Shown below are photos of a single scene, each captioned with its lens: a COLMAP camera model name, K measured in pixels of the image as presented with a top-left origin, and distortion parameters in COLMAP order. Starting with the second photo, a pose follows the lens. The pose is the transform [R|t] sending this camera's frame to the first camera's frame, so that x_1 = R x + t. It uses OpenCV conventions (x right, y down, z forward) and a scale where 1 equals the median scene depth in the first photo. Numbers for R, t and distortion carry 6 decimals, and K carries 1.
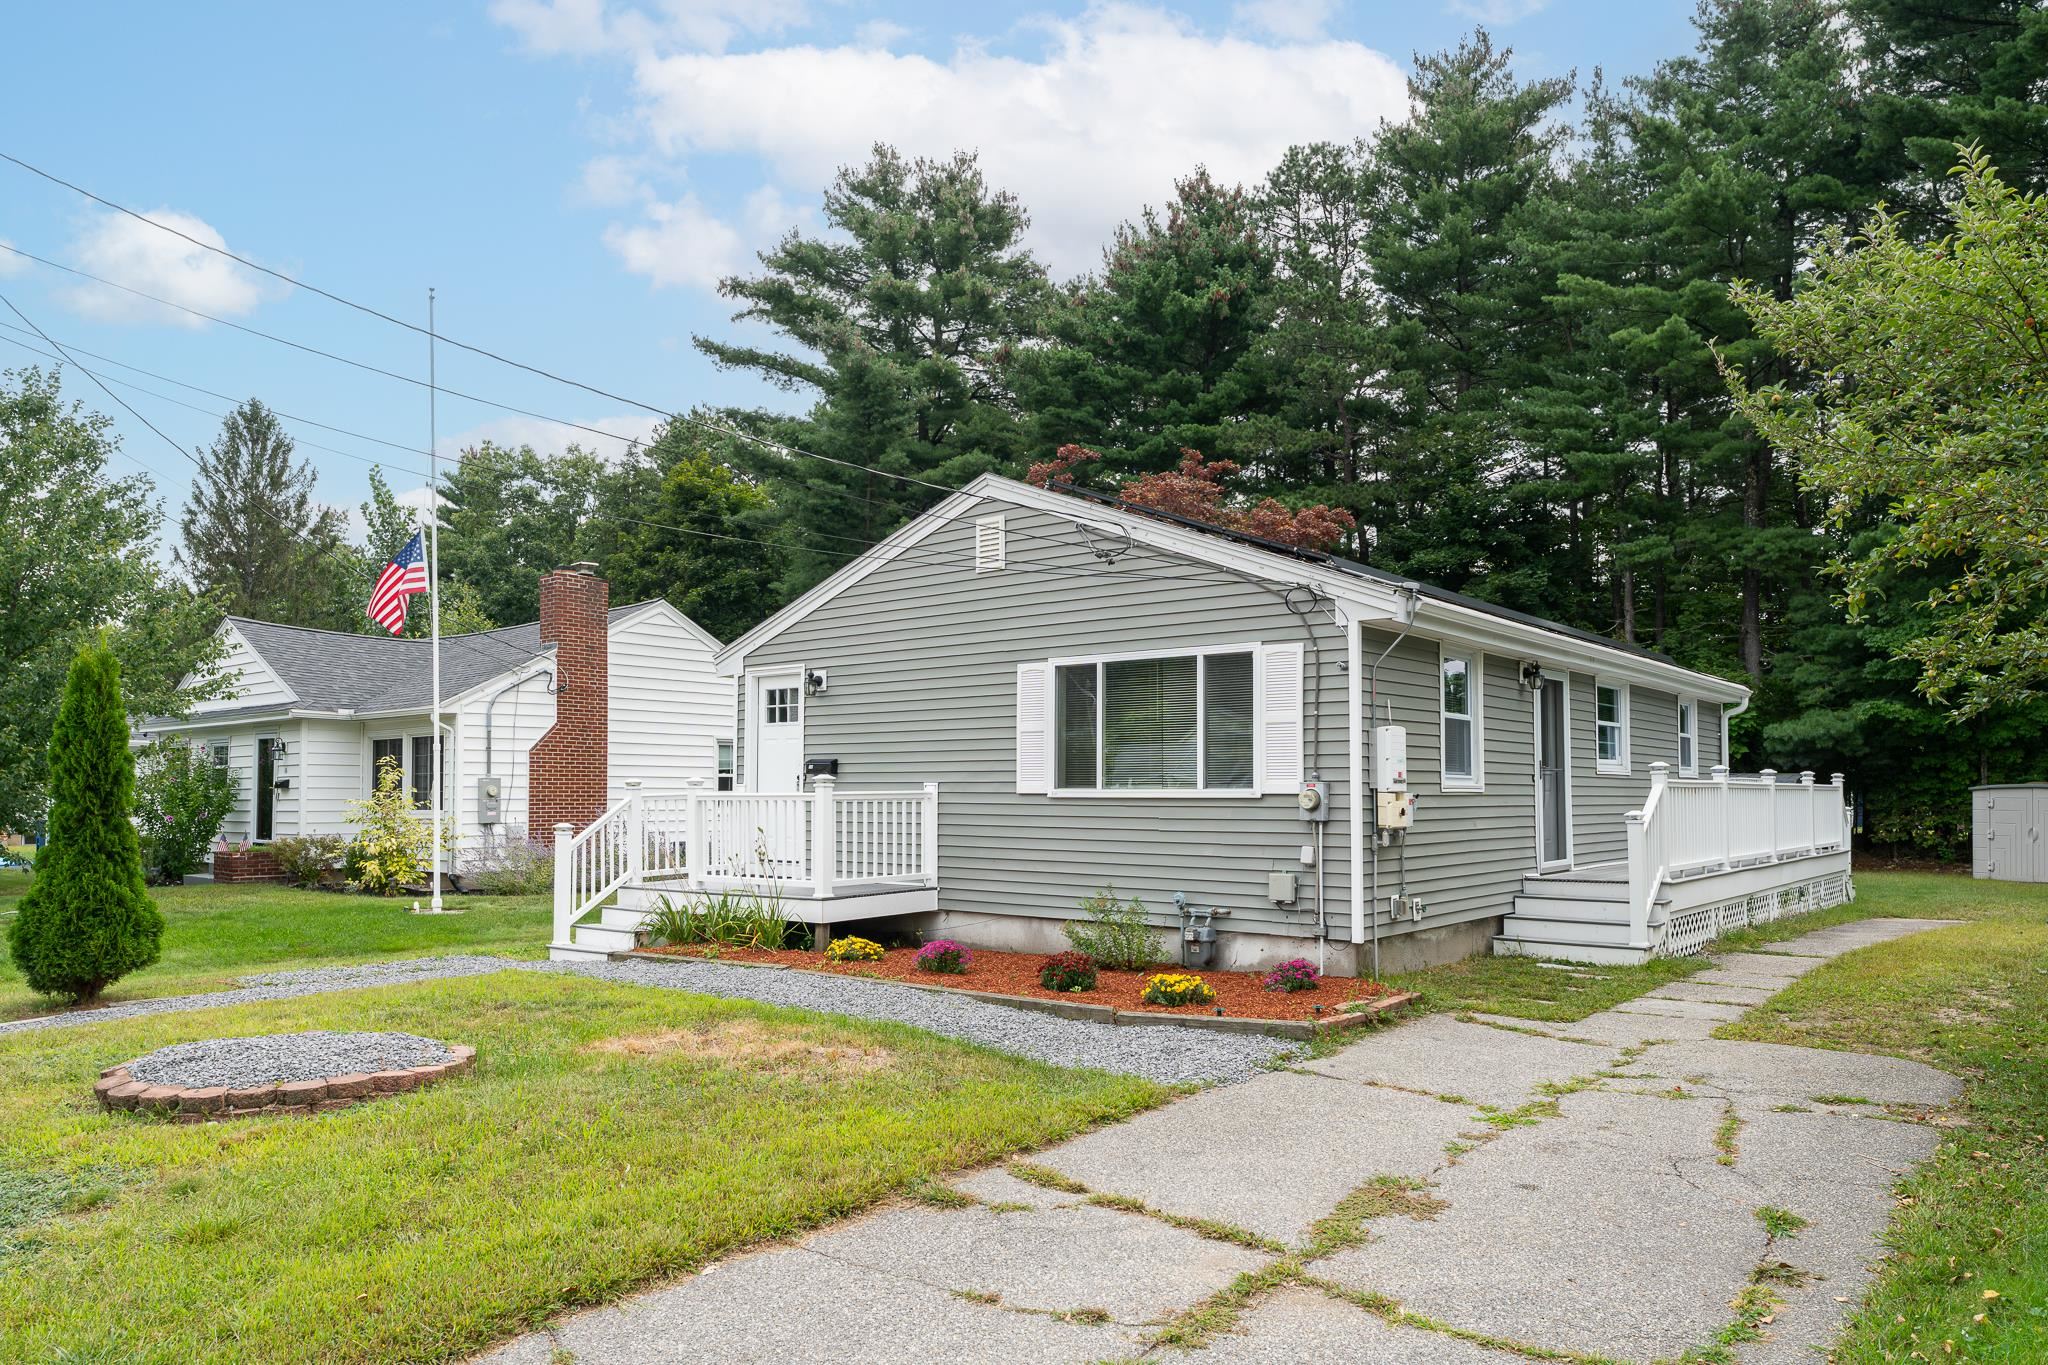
lens RADIAL K [[1362.2, 0, 1024.0], [0, 1362.2, 682.5], [0, 0, 1]] dist [-0.002003, -0.001129]
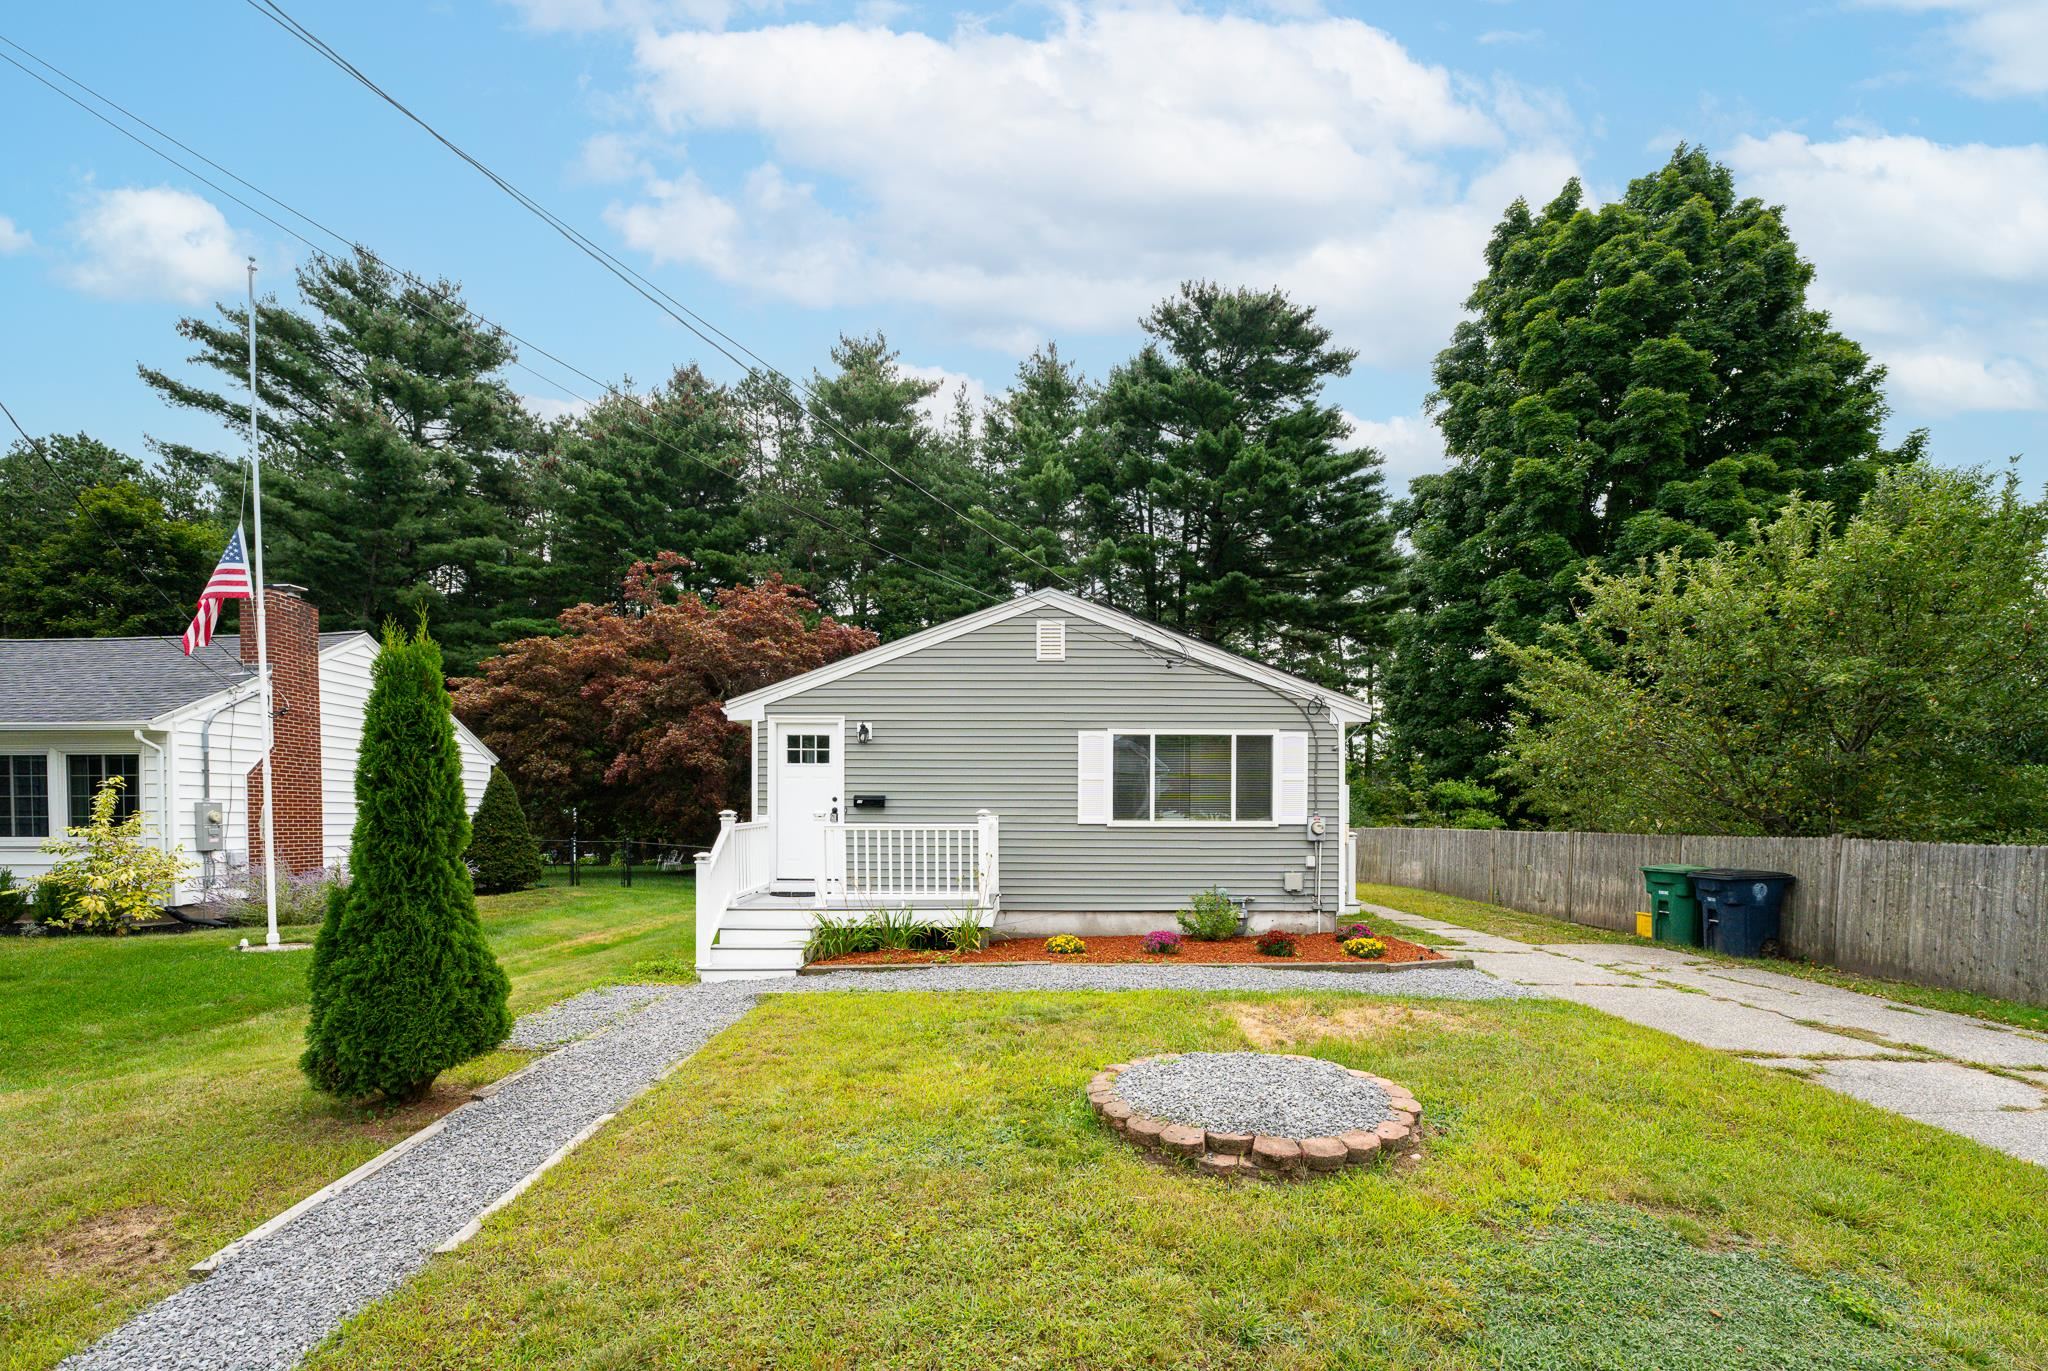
lens RADIAL K [[859.7, 0, 1022.2], [0, 859.7, 800.6], [0, 0, 1]] dist [-0.016752, -0.000301]
pose [[0.770581, 0.012141, 0.637227, -0.399379], [-0.054829, 0.997375, 0.047300, 0.012588], [-0.634979, -0.071387, 0.769224, 0.235285]]
